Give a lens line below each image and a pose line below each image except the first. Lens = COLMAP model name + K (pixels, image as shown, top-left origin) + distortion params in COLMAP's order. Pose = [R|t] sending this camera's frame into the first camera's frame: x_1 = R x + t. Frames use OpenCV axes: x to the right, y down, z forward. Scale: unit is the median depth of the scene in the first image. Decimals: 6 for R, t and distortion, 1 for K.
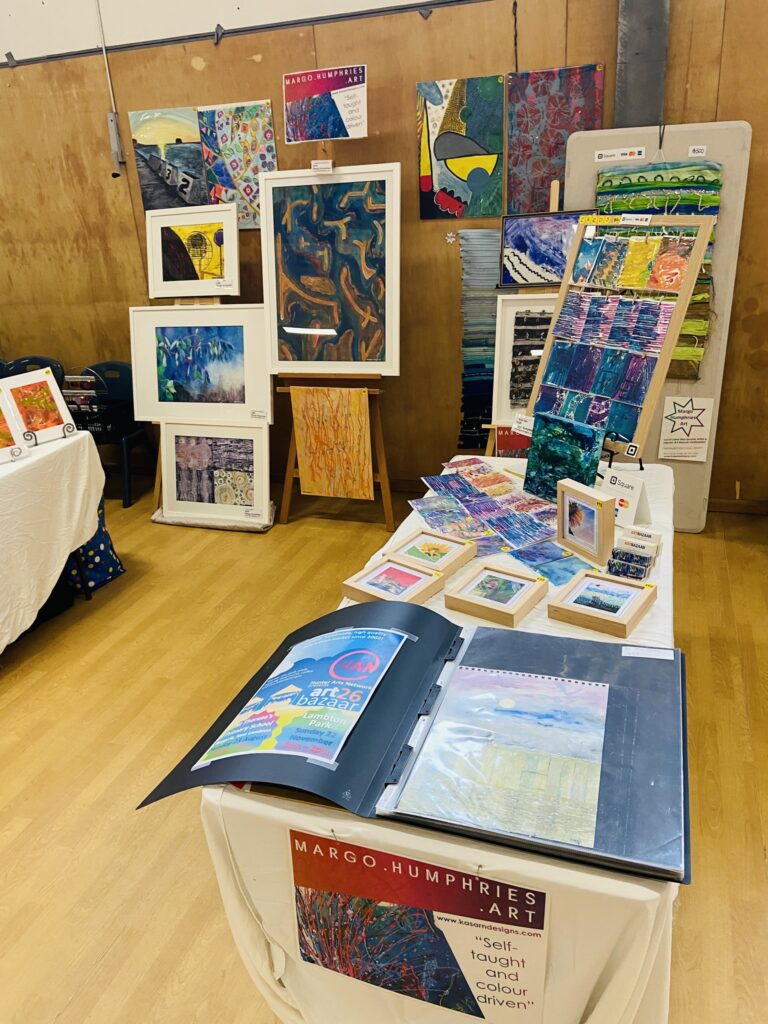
lens RADIAL K [[775.0, 0, 385.1], [0, 775.0, 516.2], [0, 0, 1]] dist [0.119307, -0.152859]
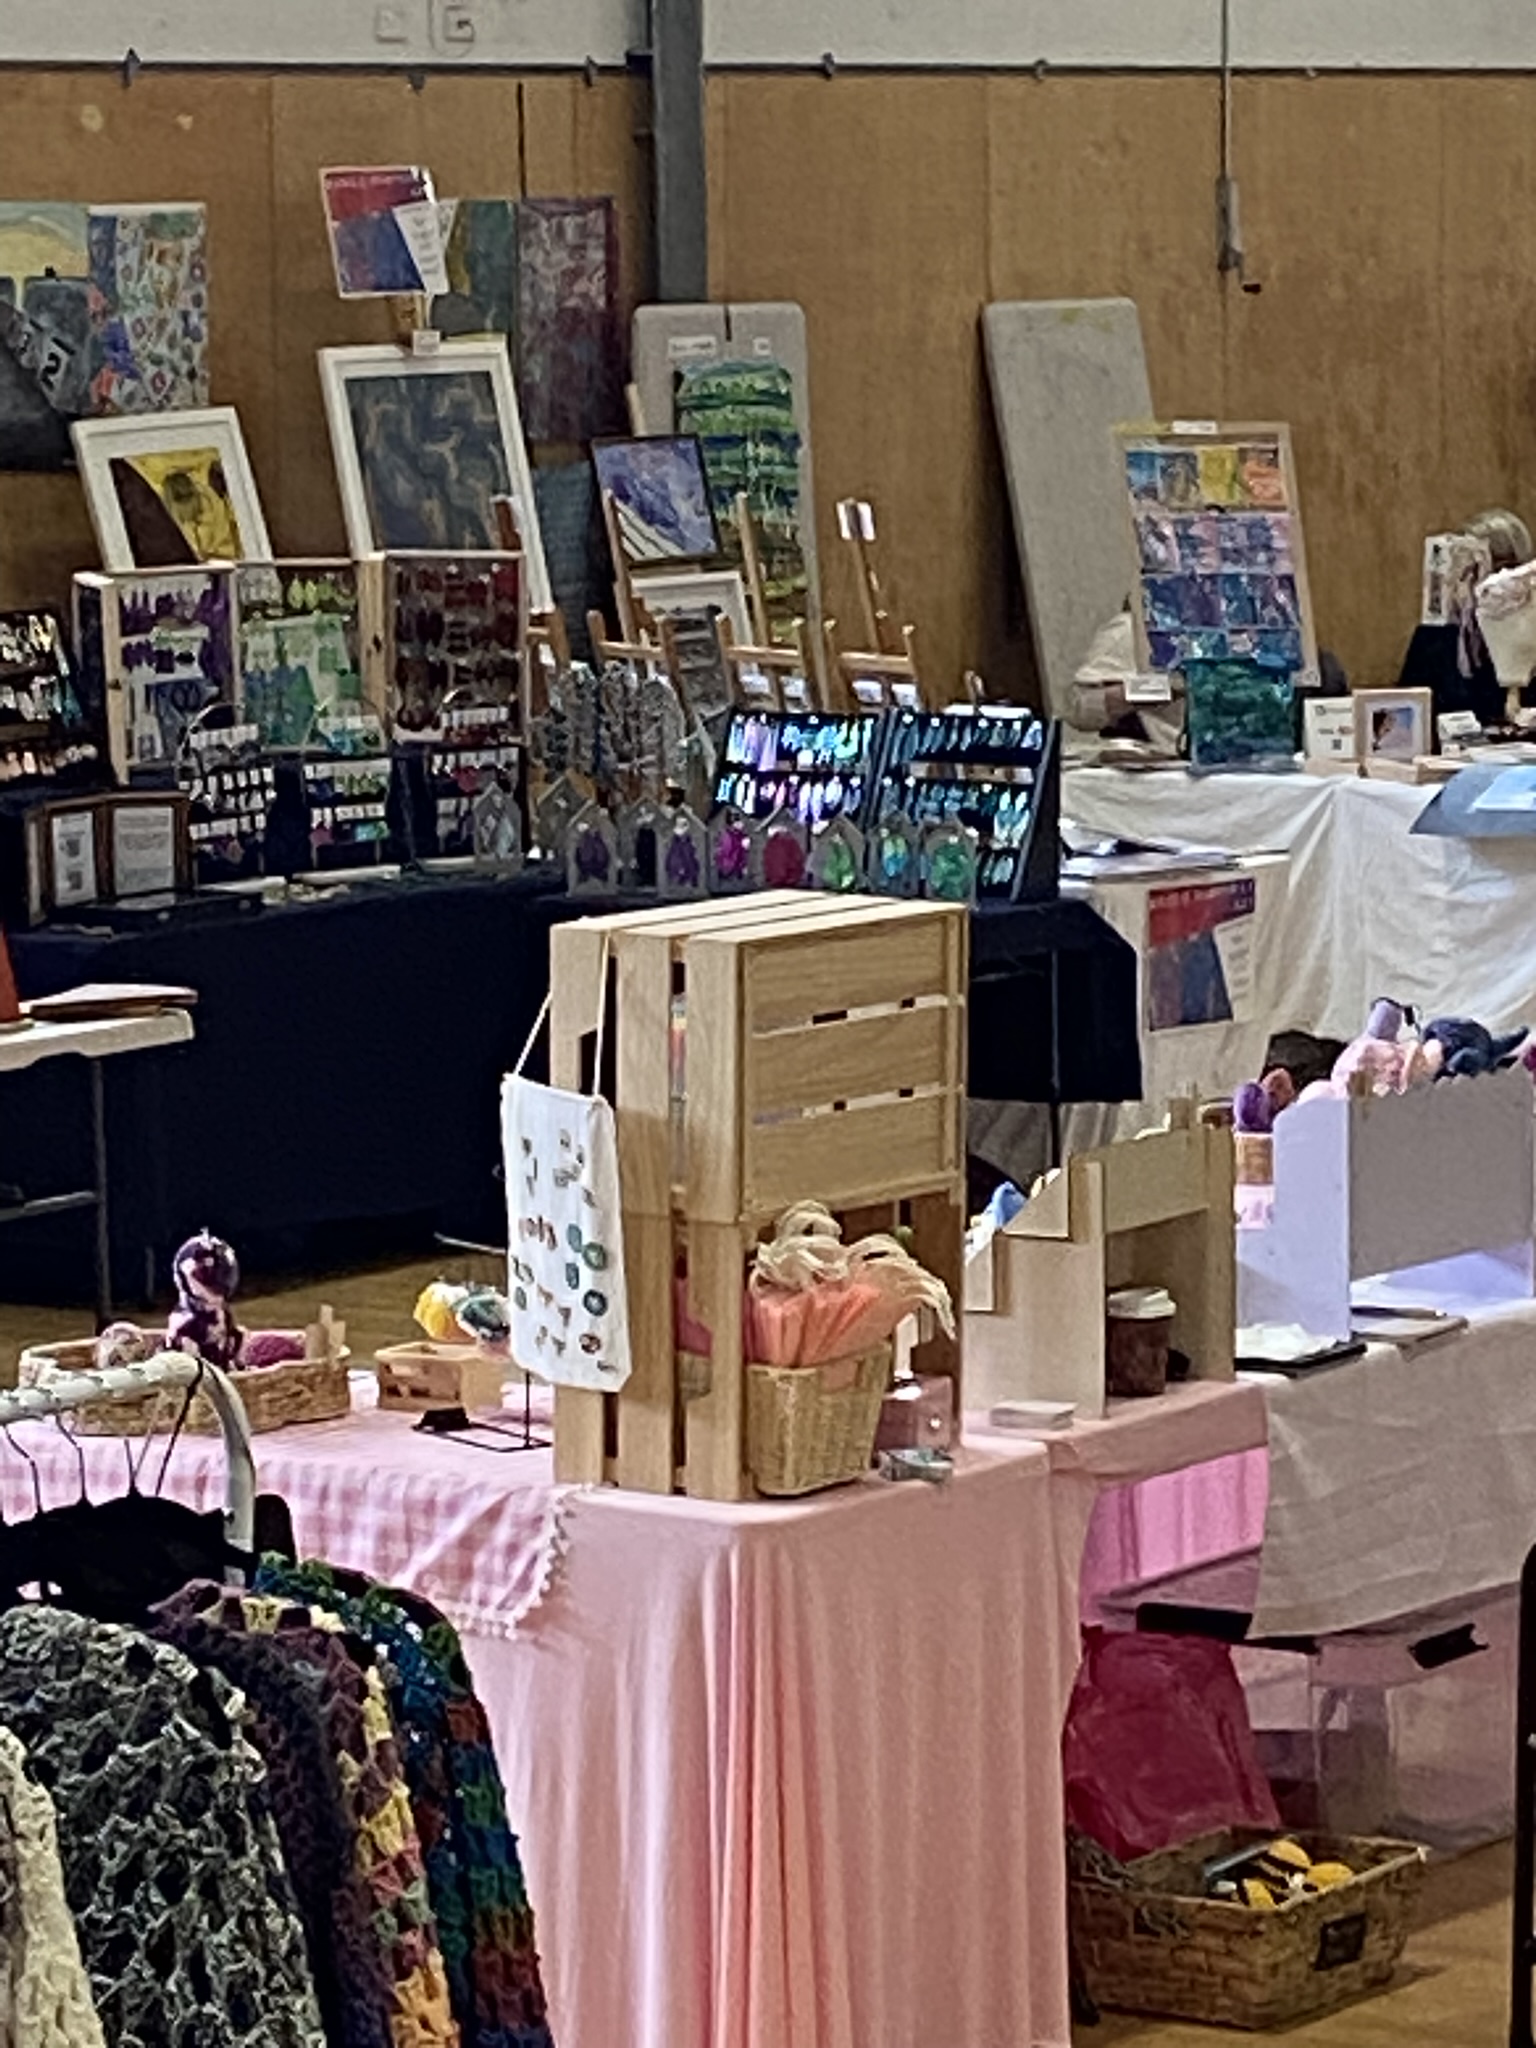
lens RADIAL K [[8075.0, 0, 781.6], [0, 8075.0, 1024.7], [0, 0, 1]] dist [0.136282, 0.000000]
pose [[0.277183, -0.044430, 0.959789, -4.697745], [0.368873, 0.927301, -0.063603, 0.346150], [-0.887188, 0.371670, 0.273421, -0.413703]]
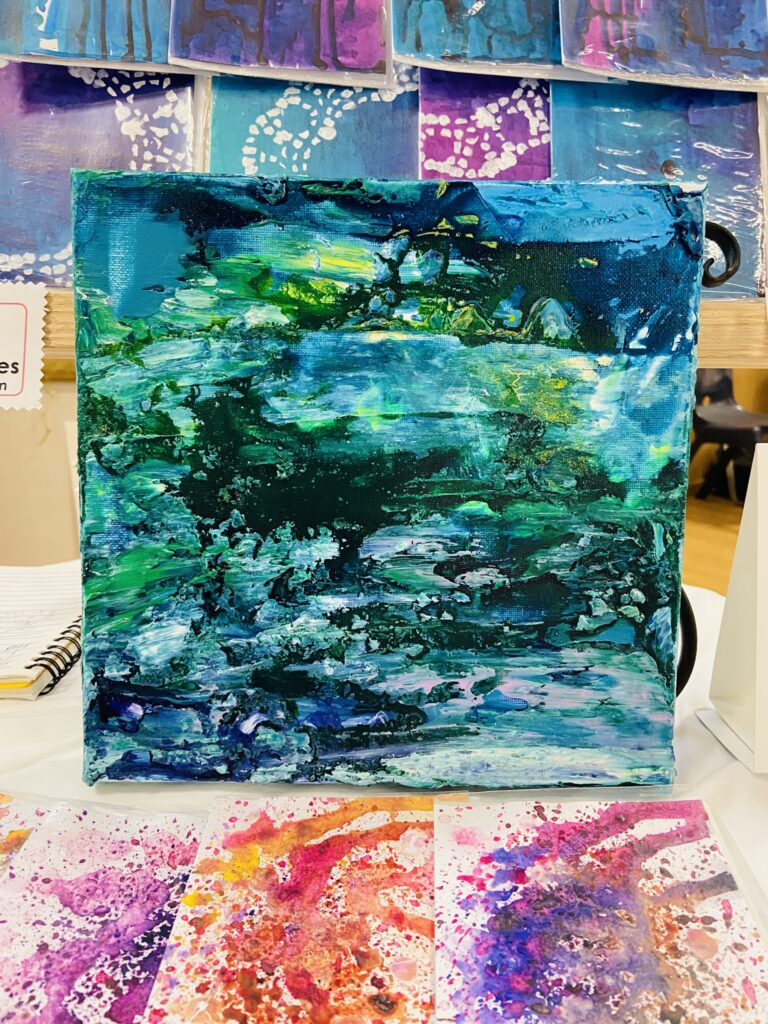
lens RADIAL K [[775.0, 0, 392.9], [0, 775.0, 524.5], [0, 0, 1]] dist [0.119307, -0.152859]
pose [[0.542955, -0.173703, 0.821601, 0.067084], [0.290523, 0.956813, 0.010298, -0.040641], [-0.787907, 0.233103, 0.569971, 0.568176]]
